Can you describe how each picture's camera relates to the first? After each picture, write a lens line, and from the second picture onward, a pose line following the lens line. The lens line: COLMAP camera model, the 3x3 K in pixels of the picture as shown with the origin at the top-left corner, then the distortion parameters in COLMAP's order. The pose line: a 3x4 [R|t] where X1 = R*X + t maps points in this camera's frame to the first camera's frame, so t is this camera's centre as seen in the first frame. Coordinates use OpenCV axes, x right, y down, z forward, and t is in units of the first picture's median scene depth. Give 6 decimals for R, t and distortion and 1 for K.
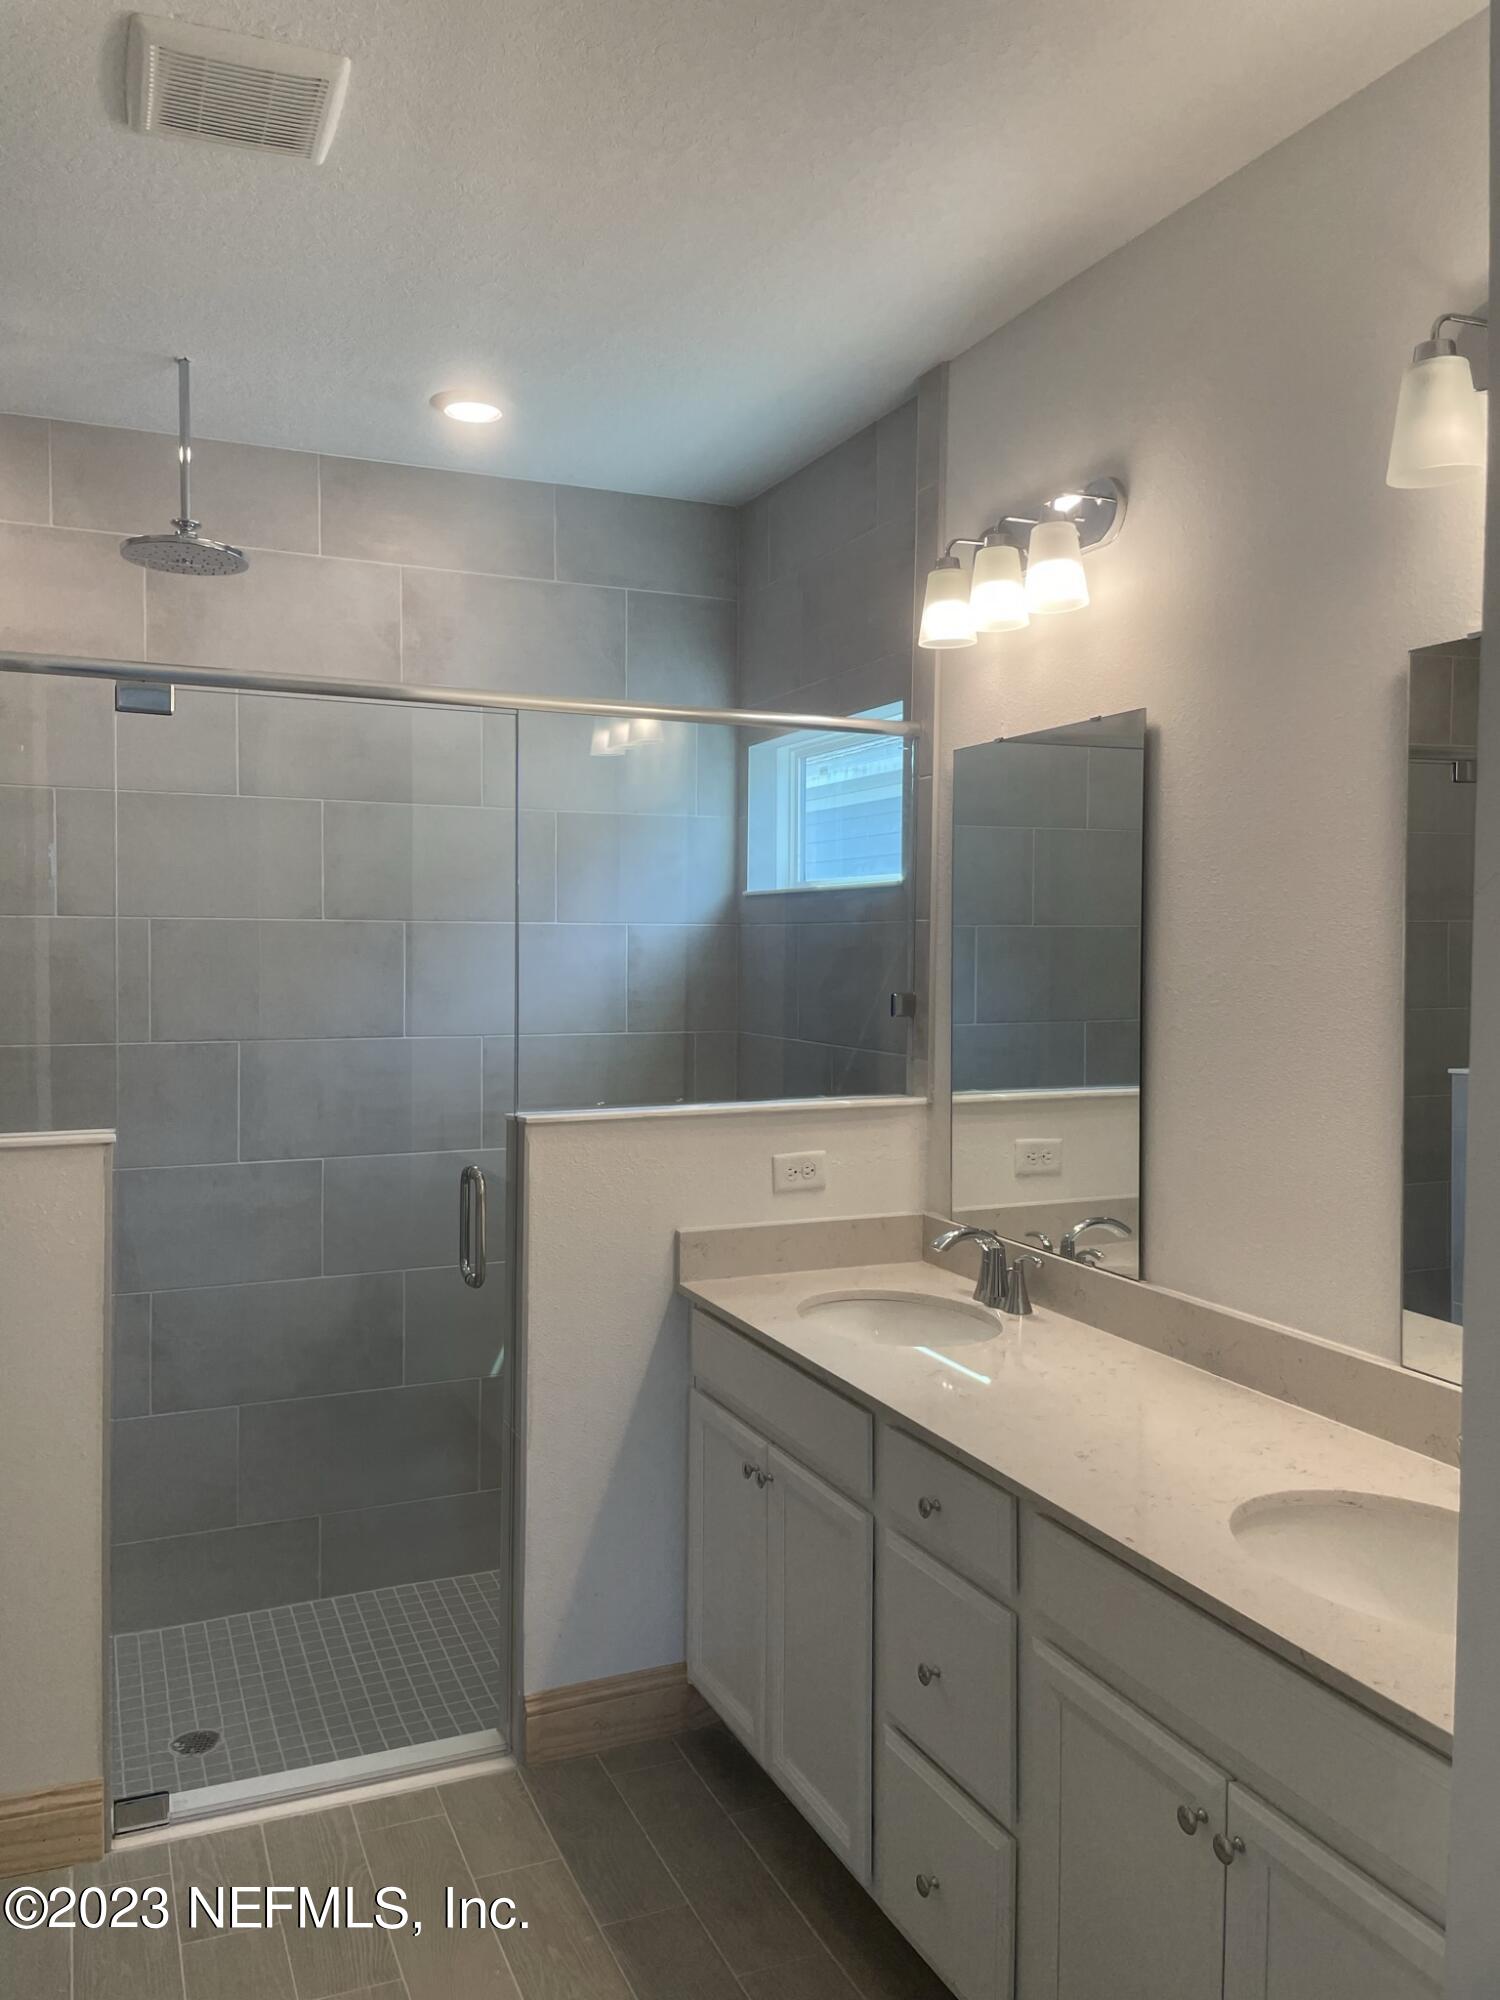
lens RADIAL K [[1514.6, 0, 765.9], [0, 1514.6, 993.7], [0, 0, 1]] dist [0.090793, -0.116674]
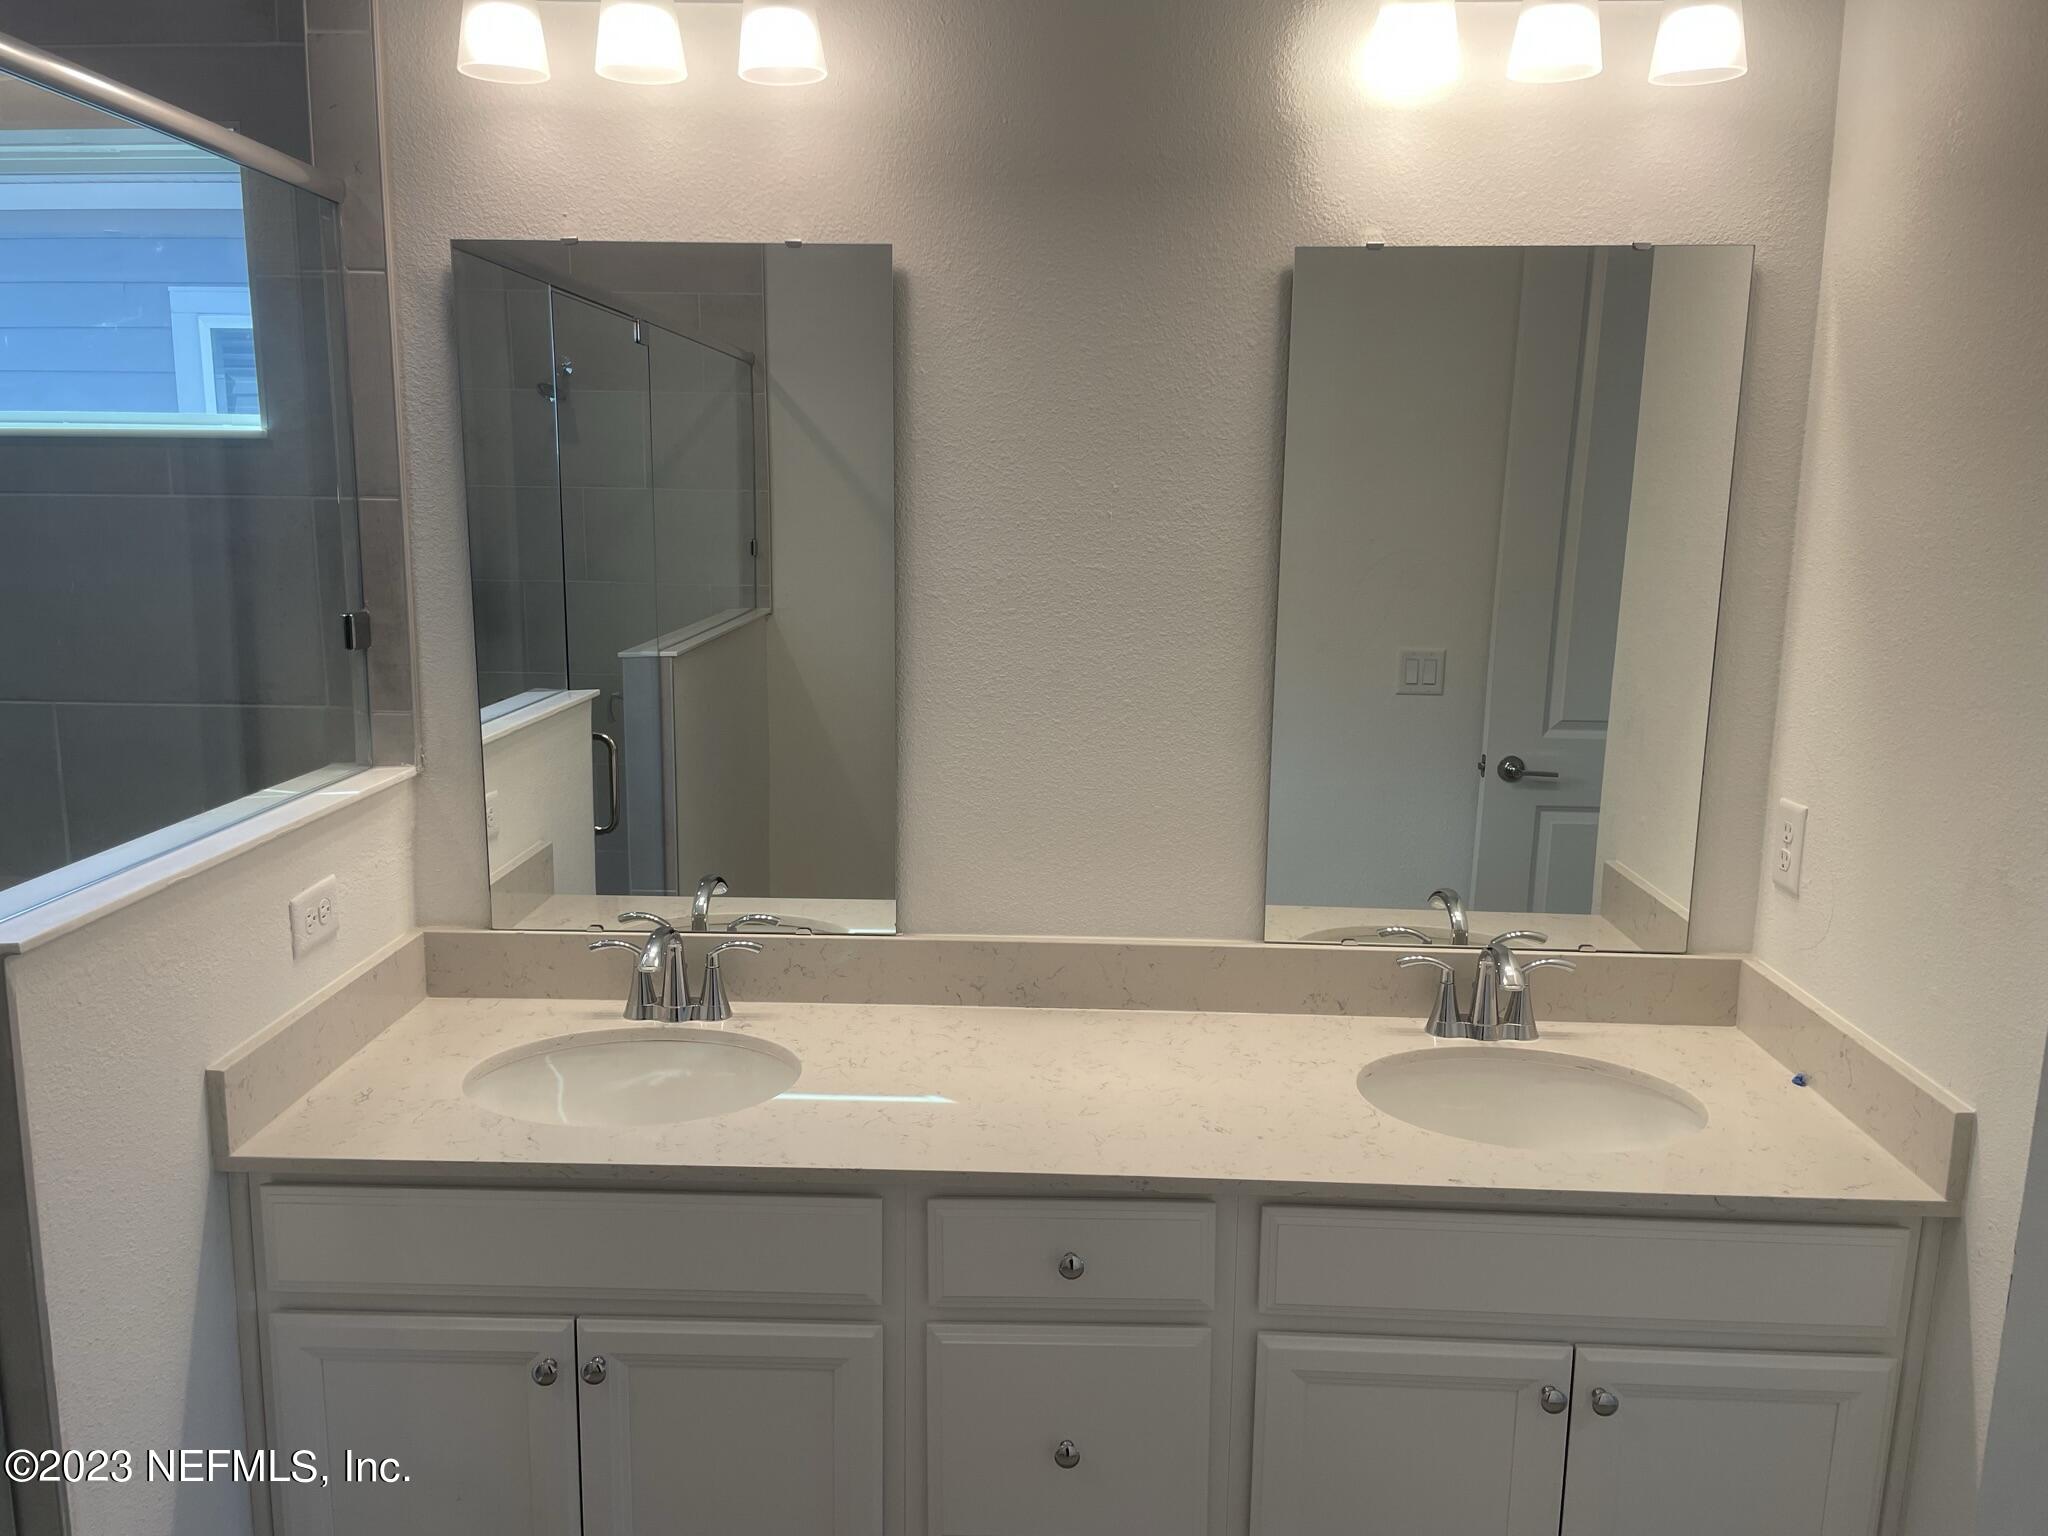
lens RADIAL K [[1550.9, 0, 971.1], [0, 1550.9, 775.1], [0, 0, 1]] dist [0.090793, -0.116674]
pose [[0.439964, -0.163949, 0.882922, -0.435339], [0.022057, 0.984869, 0.171888, -0.045502], [-0.897744, -0.056150, 0.436924, 0.504269]]
